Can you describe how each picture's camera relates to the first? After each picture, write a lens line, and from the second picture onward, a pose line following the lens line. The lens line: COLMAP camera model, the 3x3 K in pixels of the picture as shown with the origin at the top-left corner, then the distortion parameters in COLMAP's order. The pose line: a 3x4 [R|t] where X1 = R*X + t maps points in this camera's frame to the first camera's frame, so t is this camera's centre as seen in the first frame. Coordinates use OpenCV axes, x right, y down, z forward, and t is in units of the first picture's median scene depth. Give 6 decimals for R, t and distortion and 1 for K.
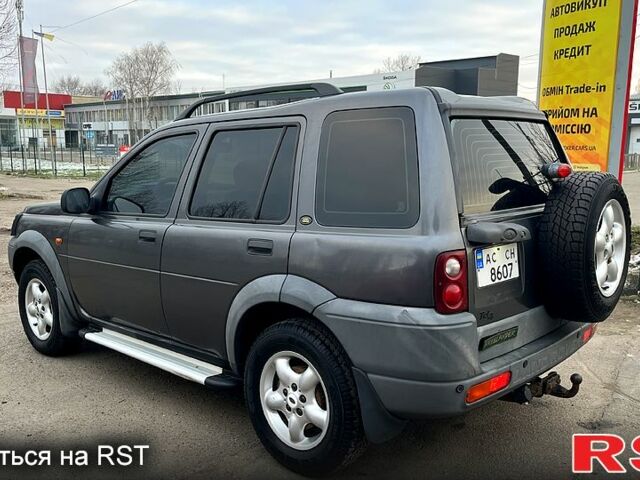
lens RADIAL K [[650.9, 0, 322.5], [0, 650.9, 233.8], [0, 0, 1]] dist [0.044619, 0.000000]
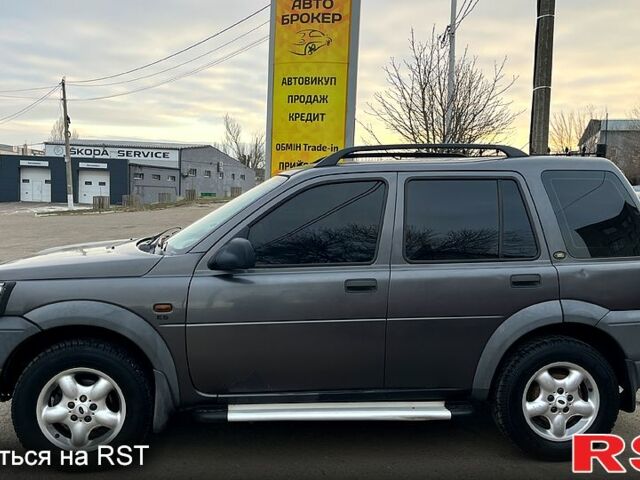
lens RADIAL K [[644.6, 0, 322.5], [0, 644.6, 239.4], [0, 0, 1]] dist [0.076058, 0.000000]
pose [[0.644424, -0.039151, 0.763666, -0.543882], [0.079064, 0.996747, -0.015619, -0.029086], [-0.760570, 0.070444, 0.645423, 0.223967]]
